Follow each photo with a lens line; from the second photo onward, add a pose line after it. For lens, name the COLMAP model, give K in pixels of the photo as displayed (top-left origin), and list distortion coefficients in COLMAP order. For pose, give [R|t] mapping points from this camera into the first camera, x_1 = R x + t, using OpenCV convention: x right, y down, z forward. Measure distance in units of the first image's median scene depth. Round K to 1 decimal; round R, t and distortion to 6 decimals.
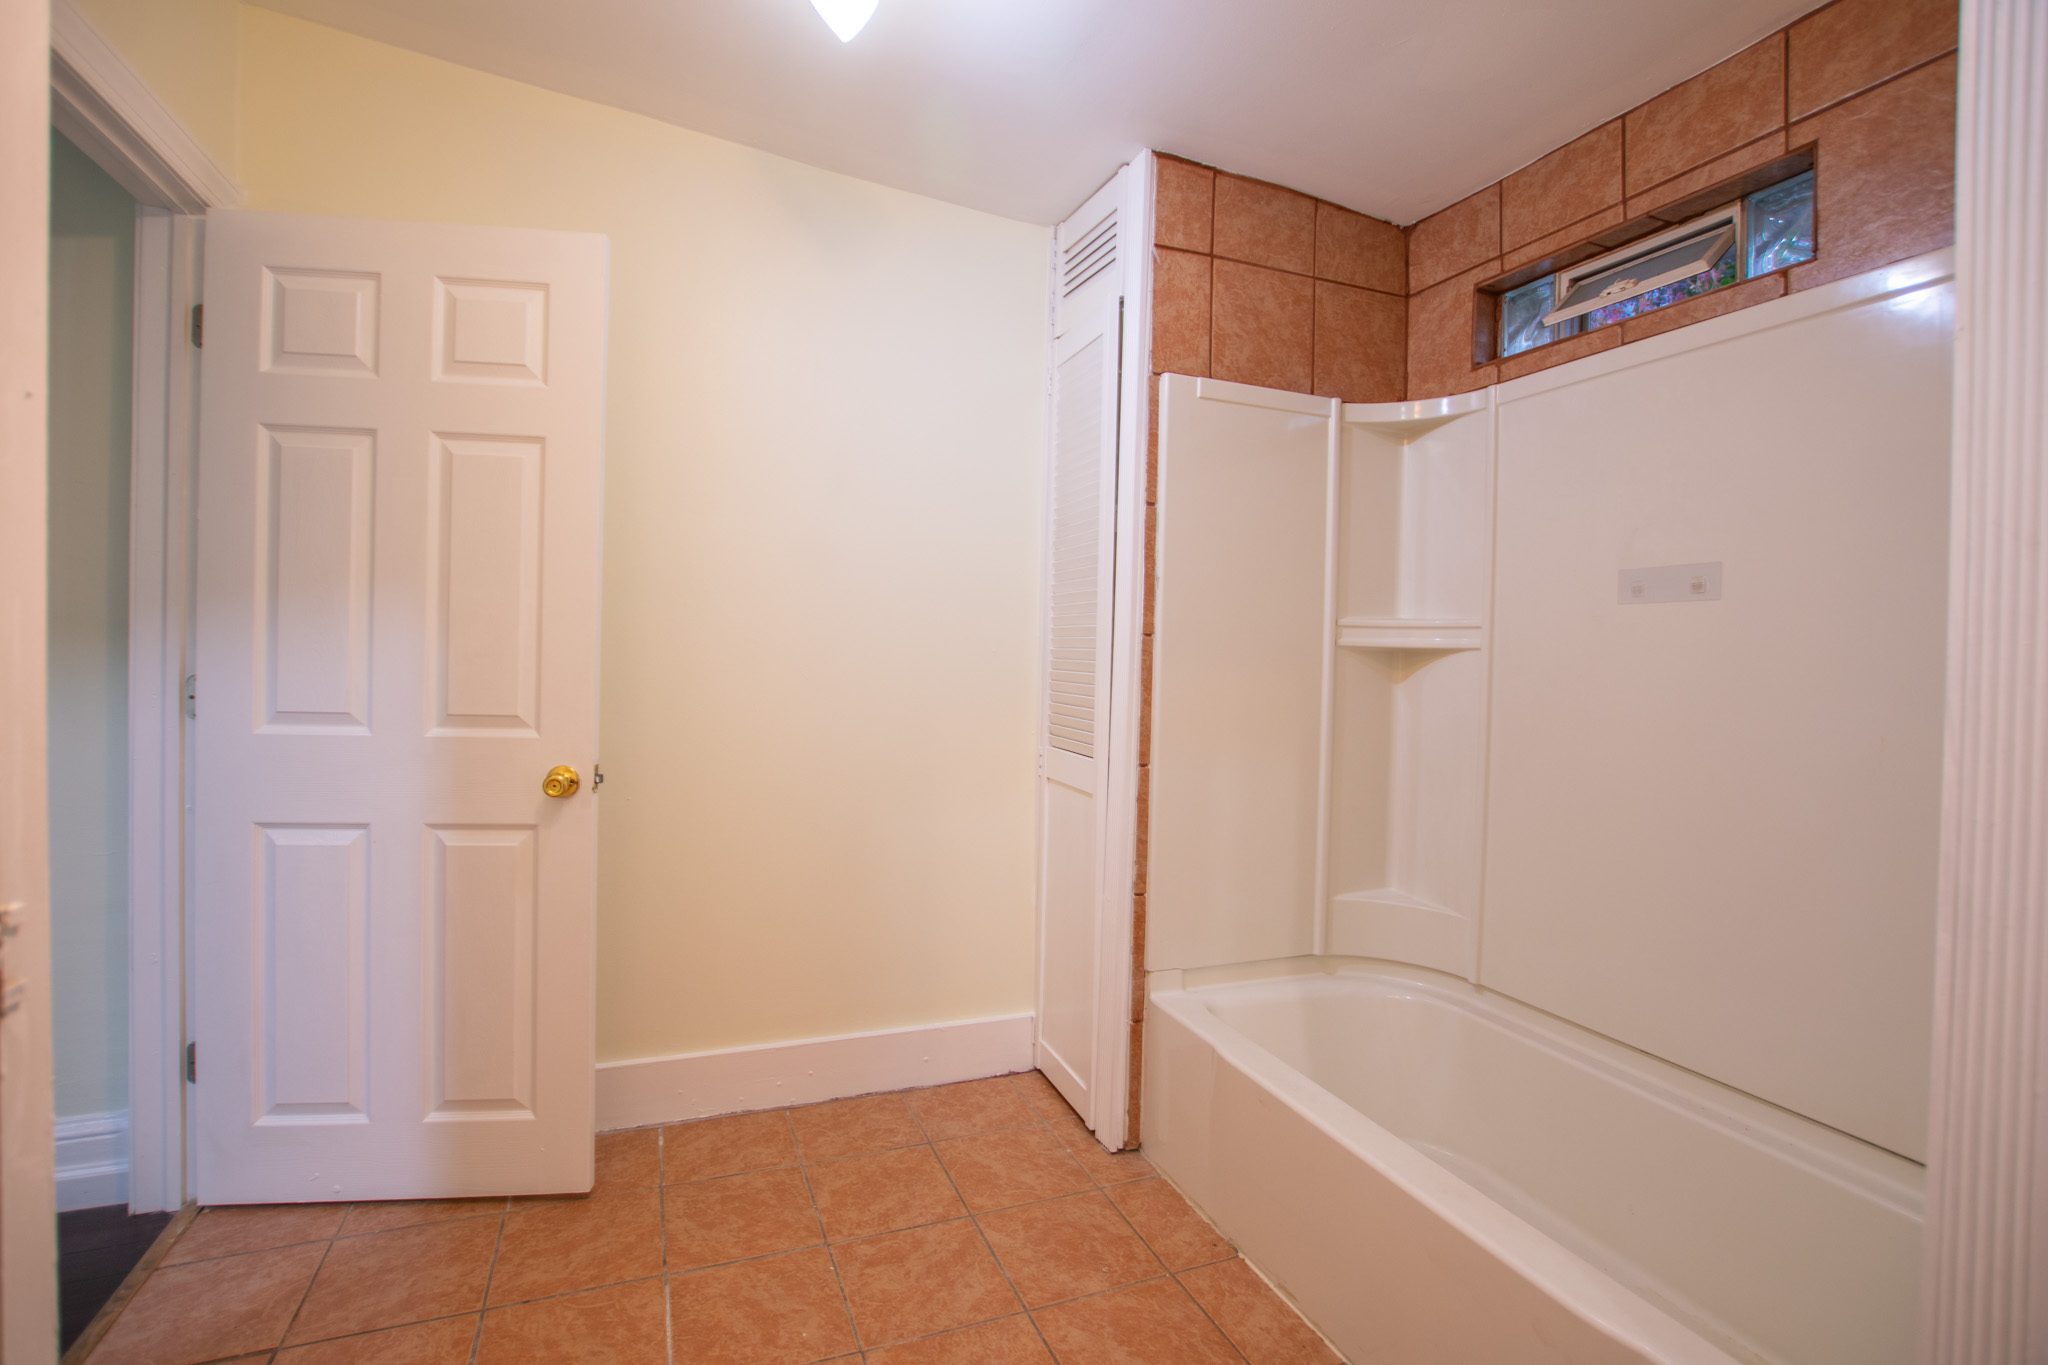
lens RADIAL K [[919.1, 0, 1013.4], [0, 919.1, 665.8], [0, 0, 1]] dist [-0.033220, 0.007677]
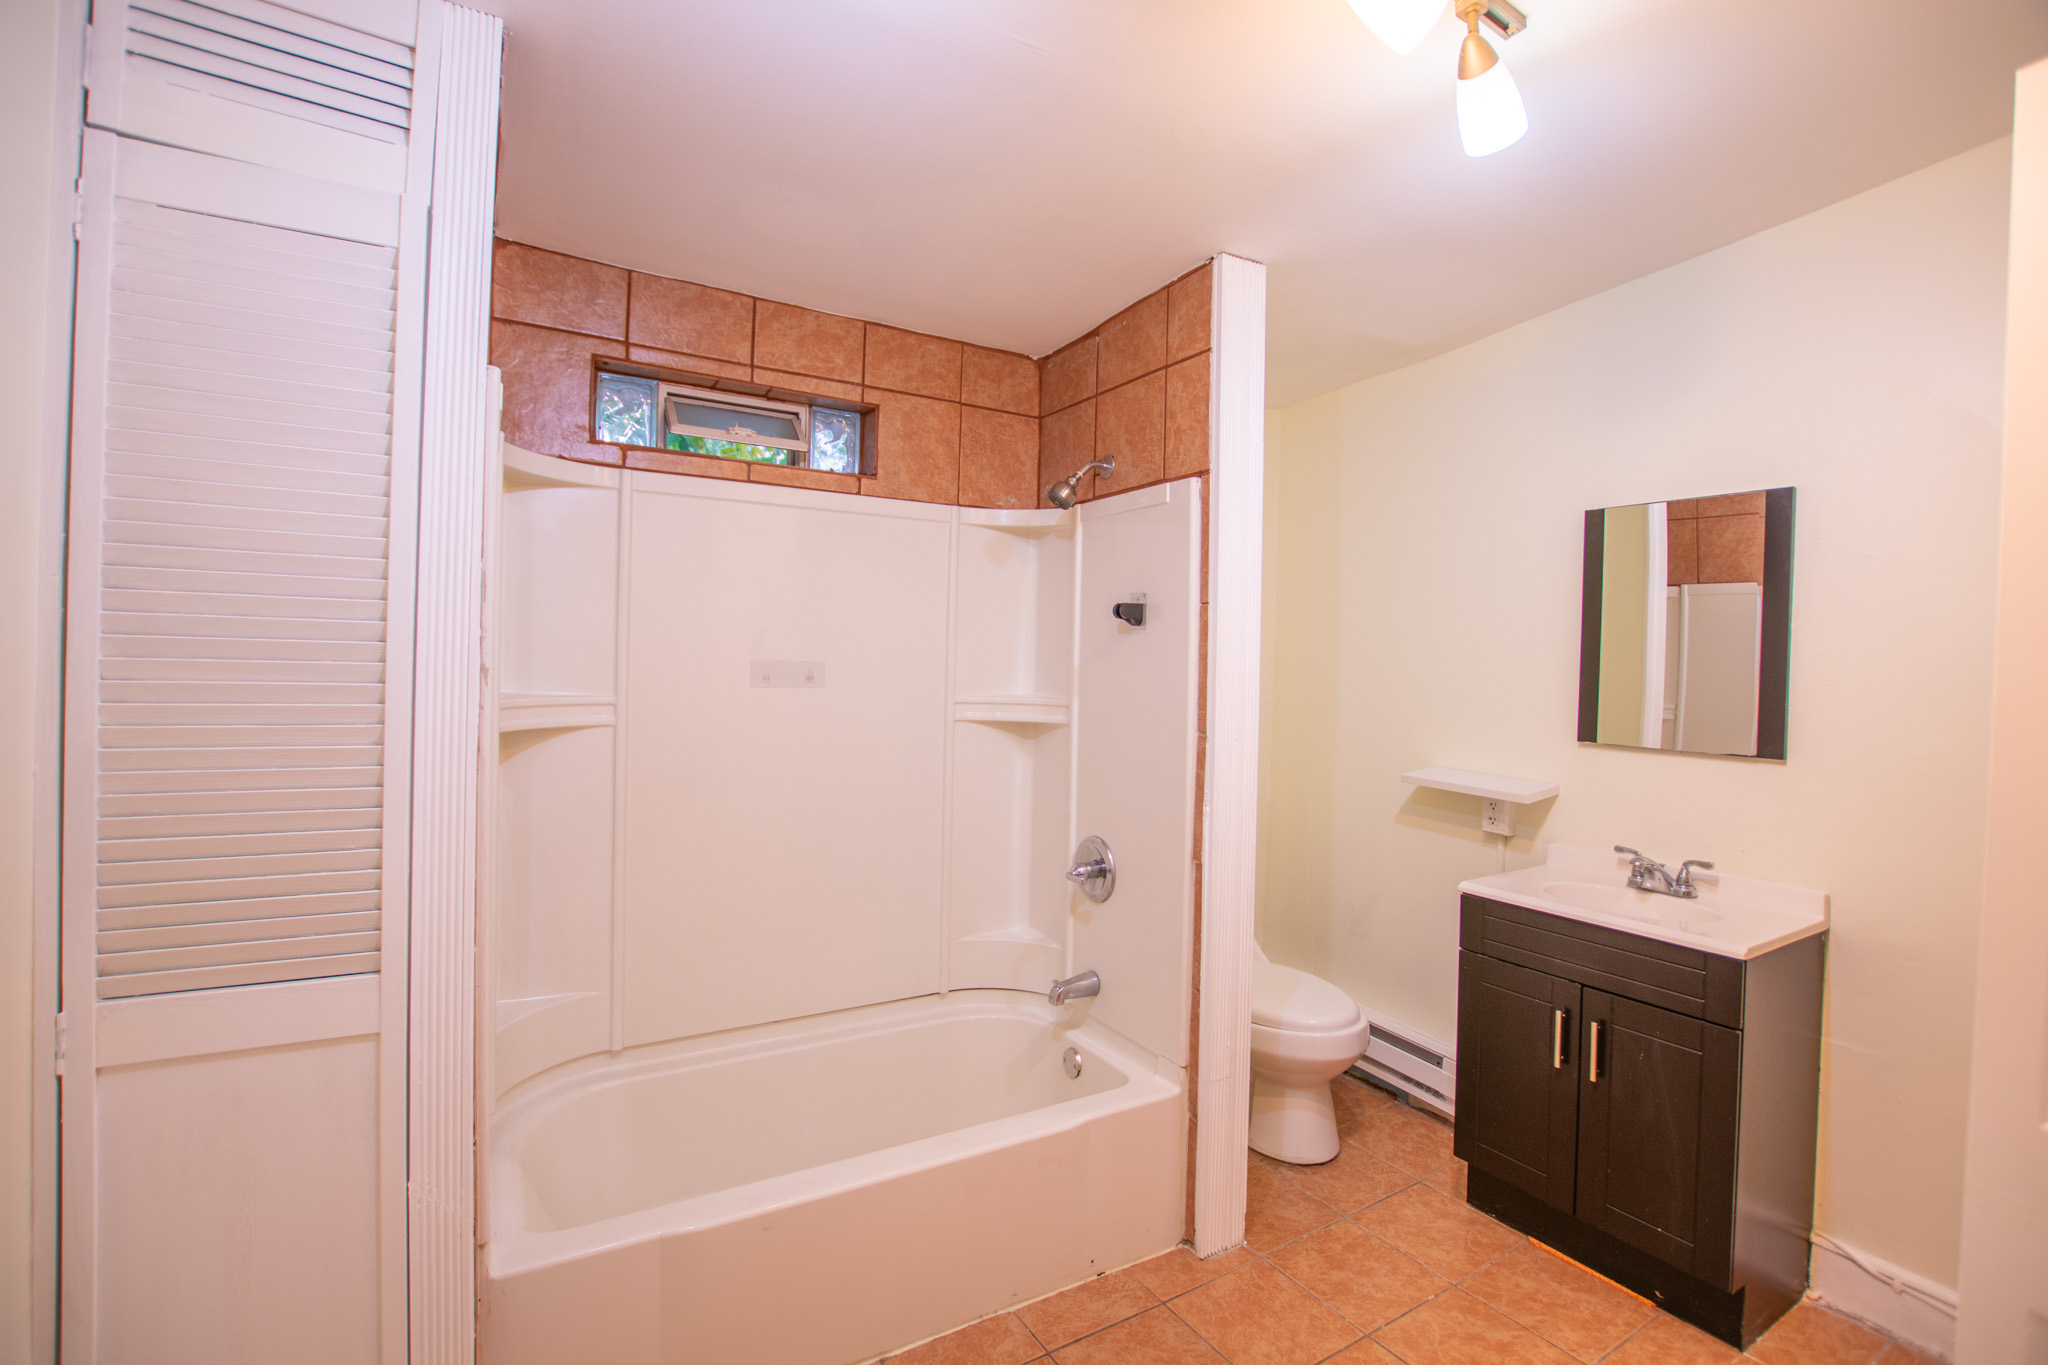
lens RADIAL K [[919.1, 0, 1013.4], [0, 919.1, 665.8], [0, 0, 1]] dist [-0.033220, 0.007677]
pose [[-0.145624, -0.038778, 0.988580, -0.650066], [-0.015644, 0.999197, 0.036890, -0.151722], [-0.989216, -0.010094, -0.146114, 0.822884]]
